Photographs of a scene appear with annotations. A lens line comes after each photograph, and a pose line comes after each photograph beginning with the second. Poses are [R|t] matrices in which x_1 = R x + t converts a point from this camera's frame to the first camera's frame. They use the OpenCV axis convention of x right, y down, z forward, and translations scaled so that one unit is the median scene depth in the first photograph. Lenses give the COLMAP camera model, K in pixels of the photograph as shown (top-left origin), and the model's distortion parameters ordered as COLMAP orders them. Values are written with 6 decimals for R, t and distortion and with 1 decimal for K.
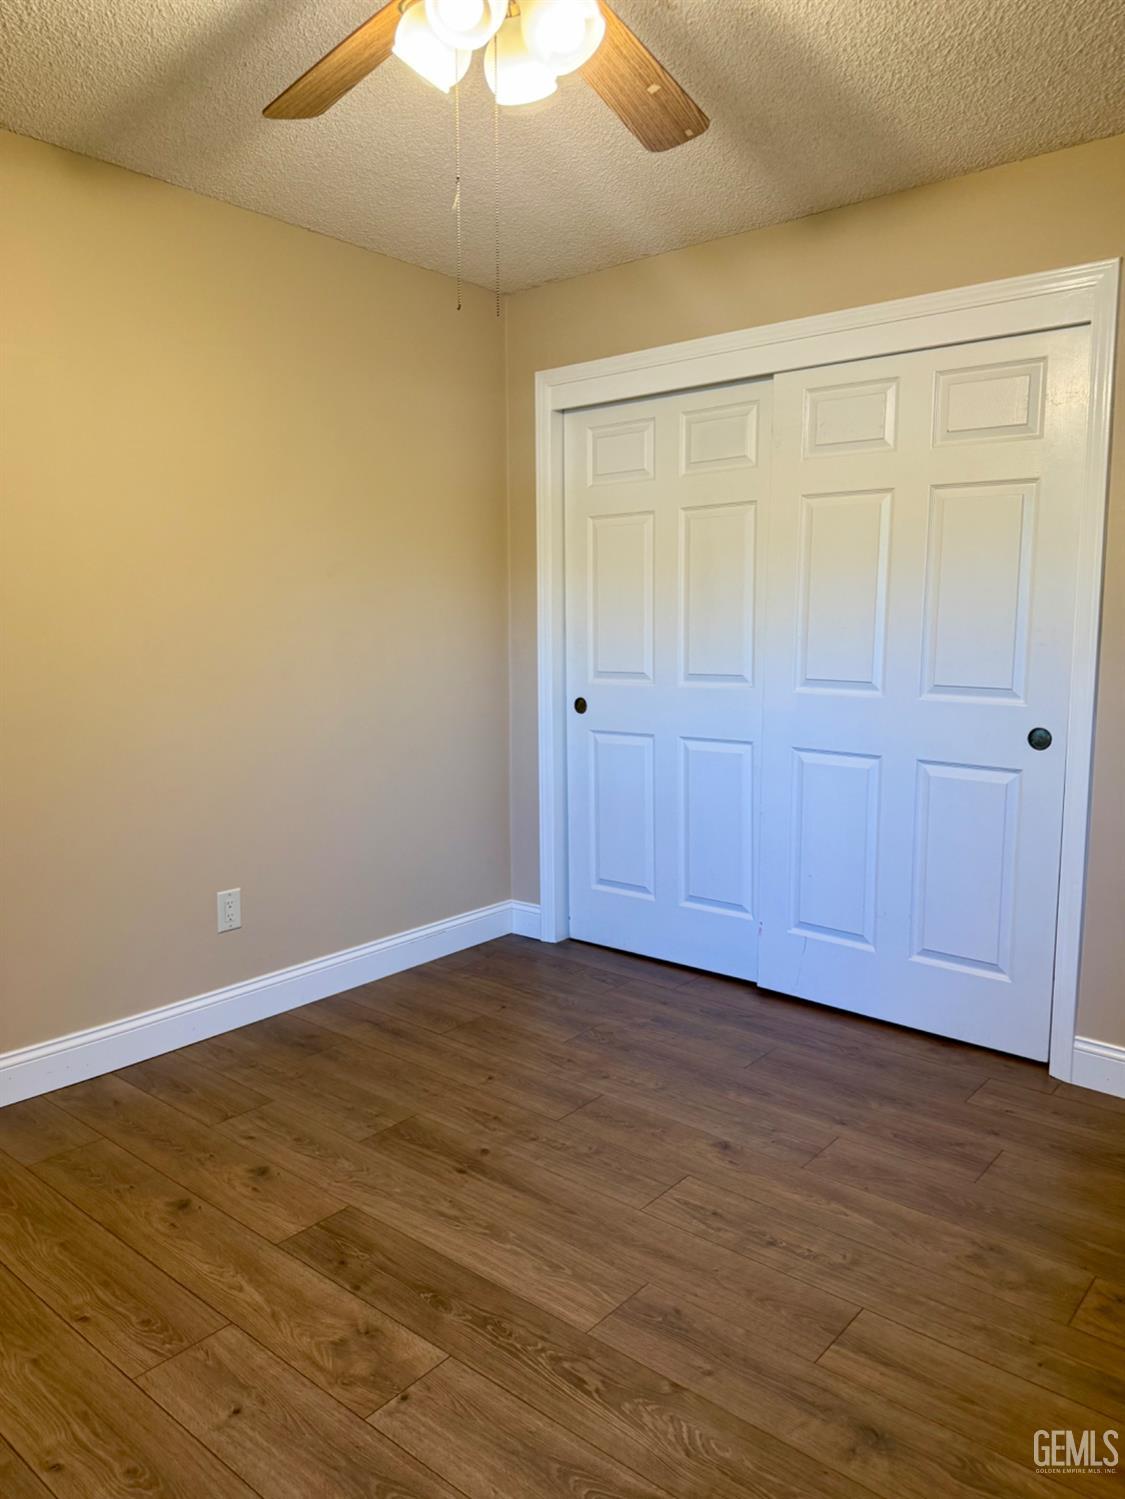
lens RADIAL K [[1061.5, 0, 567.1], [0, 1061.5, 750.6], [0, 0, 1]] dist [-0.007926, -0.002809]
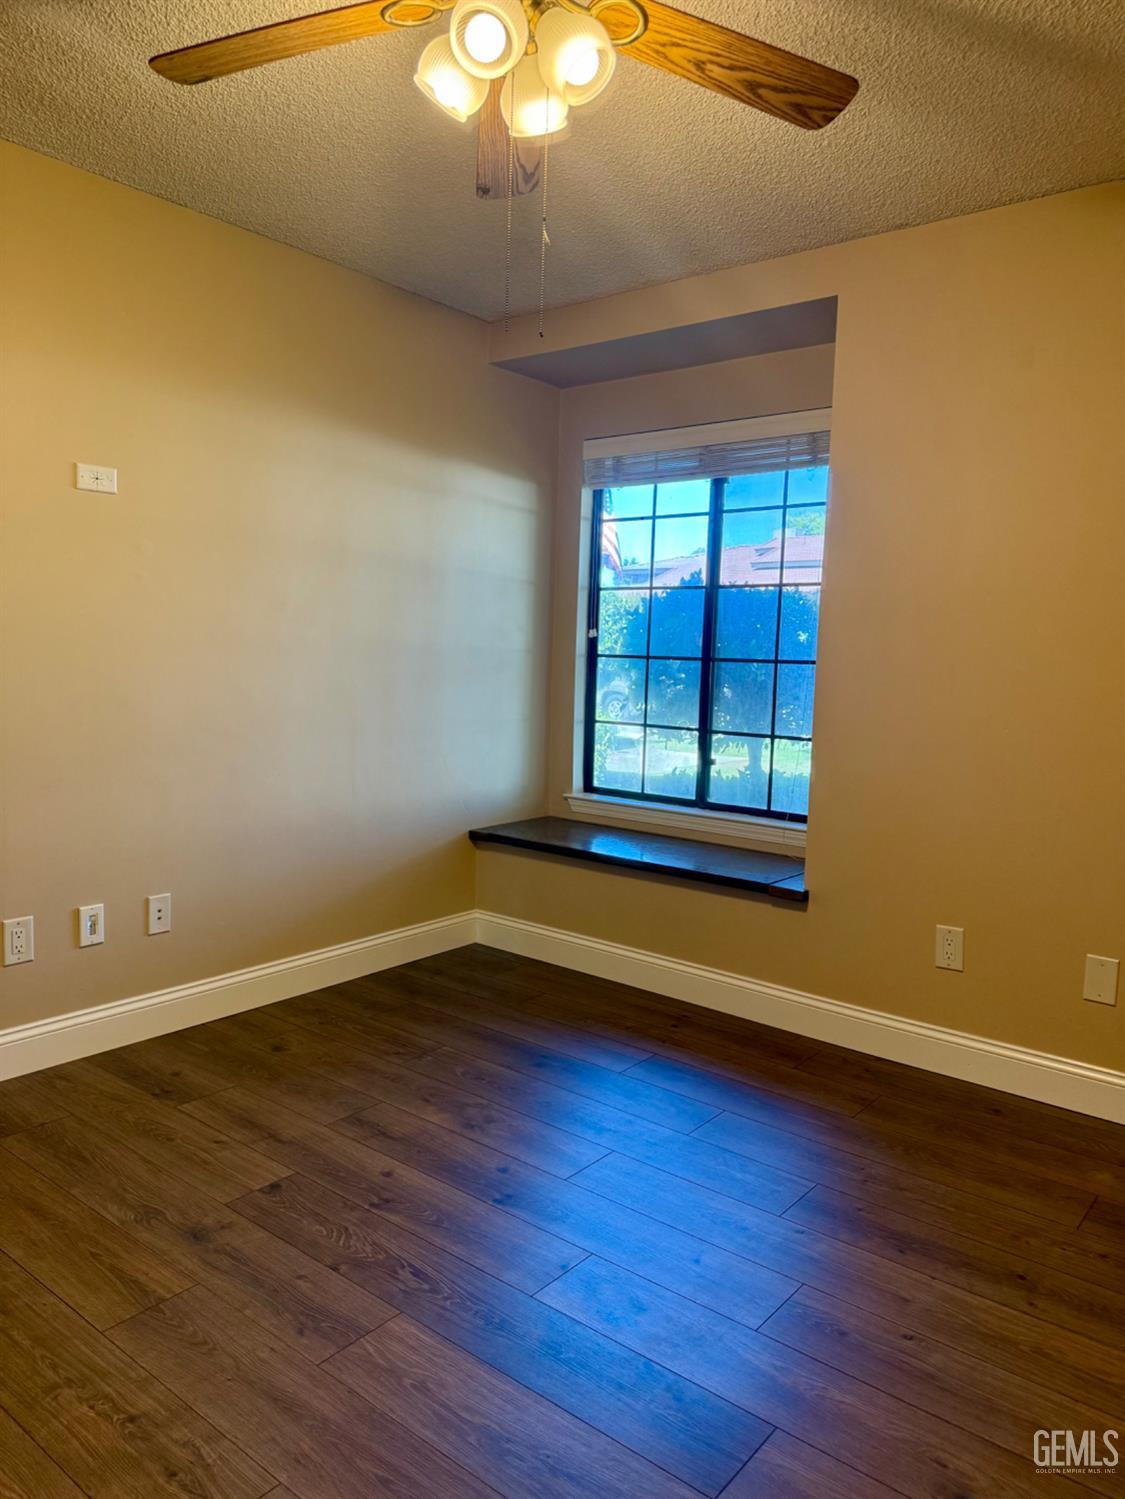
lens RADIAL K [[1061.5, 0, 559.9], [0, 1061.5, 752.1], [0, 0, 1]] dist [-0.007926, -0.002809]
pose [[-0.999259, -0.030945, -0.022904, -0.093437], [-0.035197, 0.975355, 0.217817, -0.203007], [0.015599, 0.218462, -0.975721, 1.858845]]
